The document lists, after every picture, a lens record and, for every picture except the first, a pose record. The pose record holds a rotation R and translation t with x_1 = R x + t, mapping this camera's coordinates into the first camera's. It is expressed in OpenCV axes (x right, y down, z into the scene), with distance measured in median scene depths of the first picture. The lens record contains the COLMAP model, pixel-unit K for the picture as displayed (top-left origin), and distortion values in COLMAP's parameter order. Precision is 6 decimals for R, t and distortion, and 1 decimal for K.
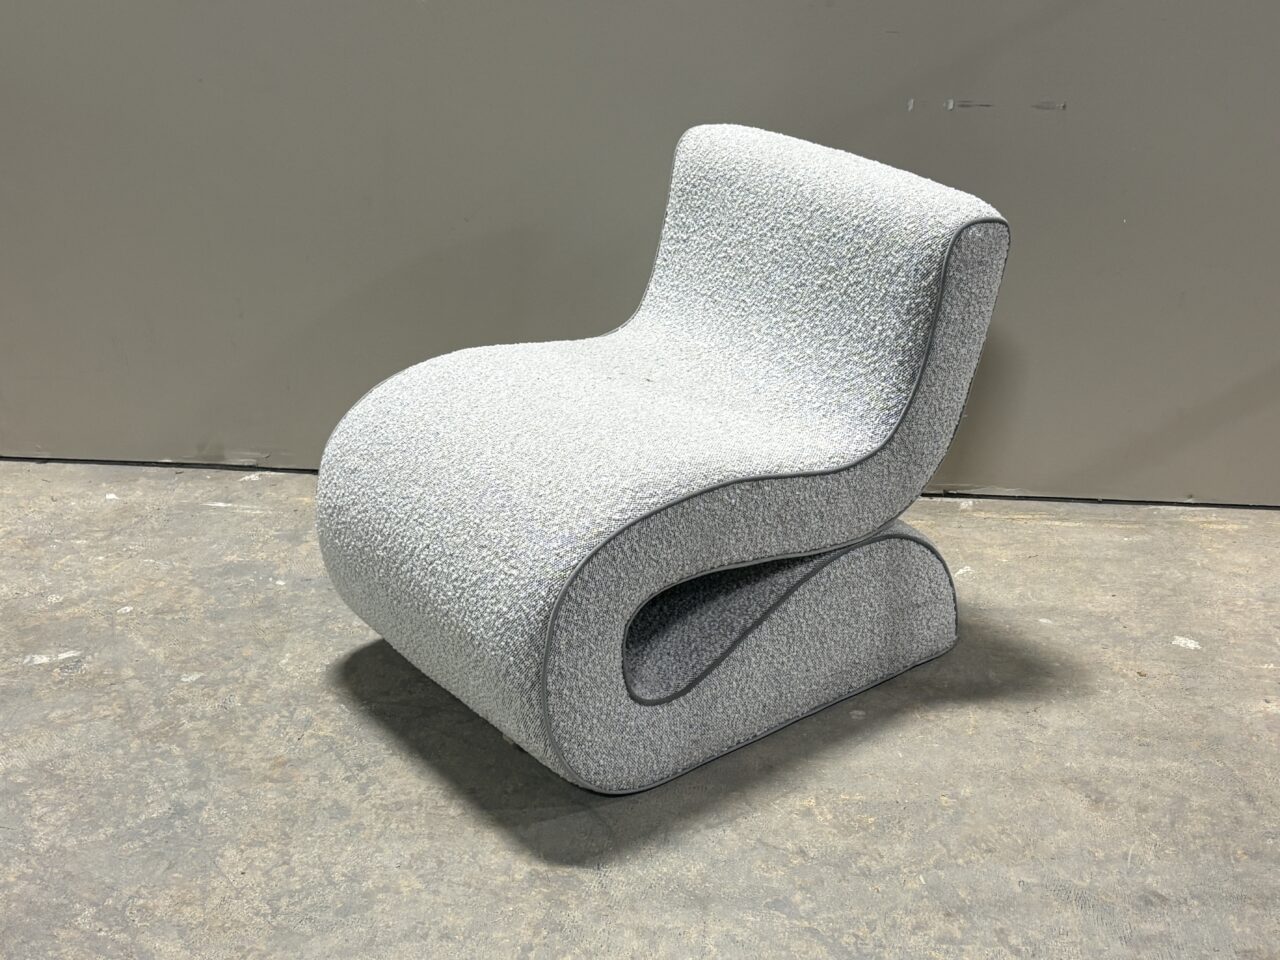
lens RADIAL K [[1817.3, 0, 635.4], [0, 1817.3, 471.7], [0, 0, 1]] dist [0.034438, 0.000000]
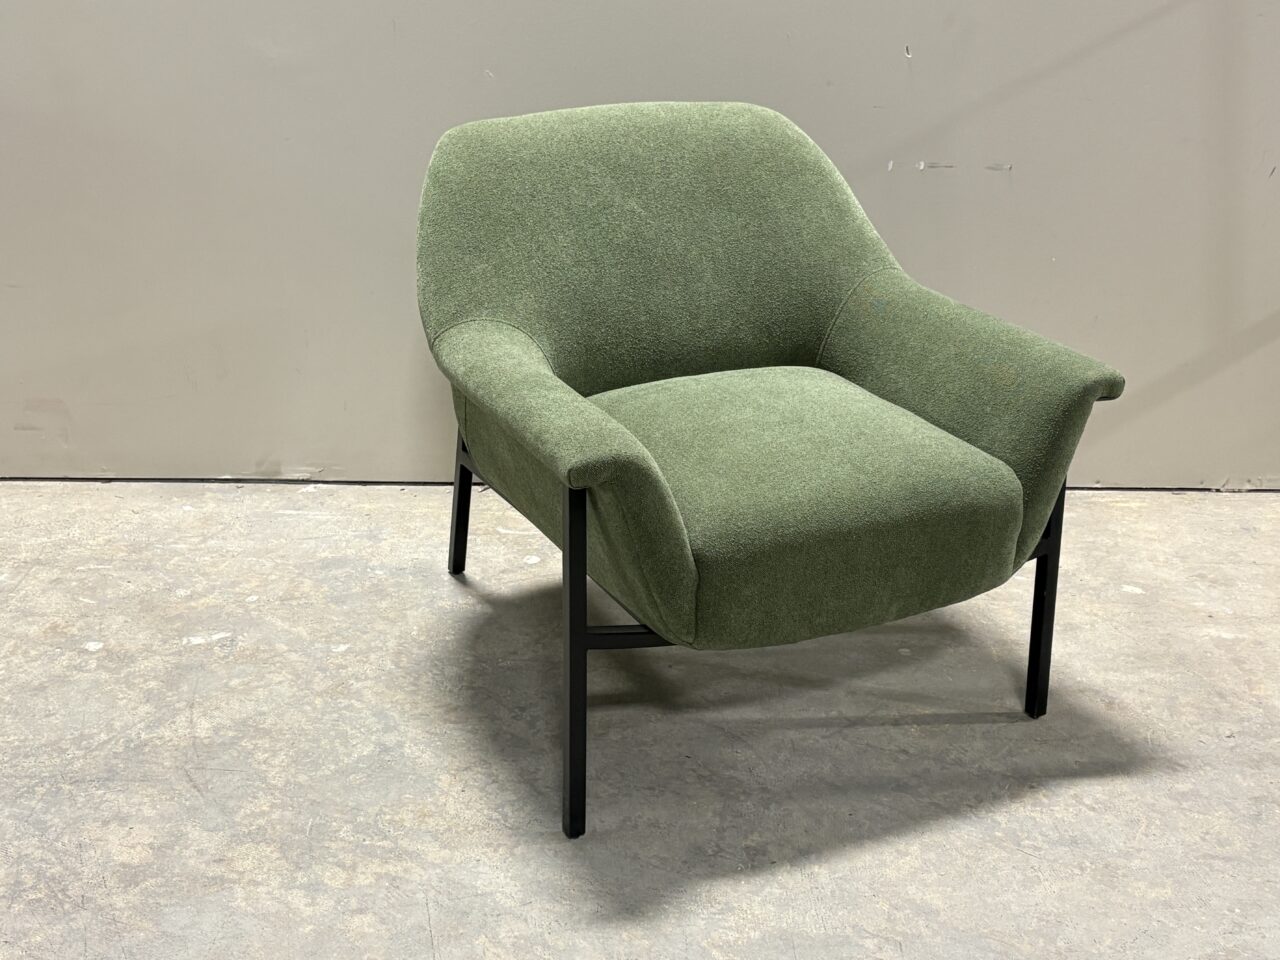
lens RADIAL K [[1767.0, 0, 647.5], [0, 1767.0, 469.5], [0, 0, 1]] dist [0.060069, 0.000000]
pose [[0.981494, -0.023060, 0.190100, -0.245969], [0.030503, 0.998875, -0.036317, 0.042934], [-0.189048, 0.041443, 0.981093, -0.138323]]
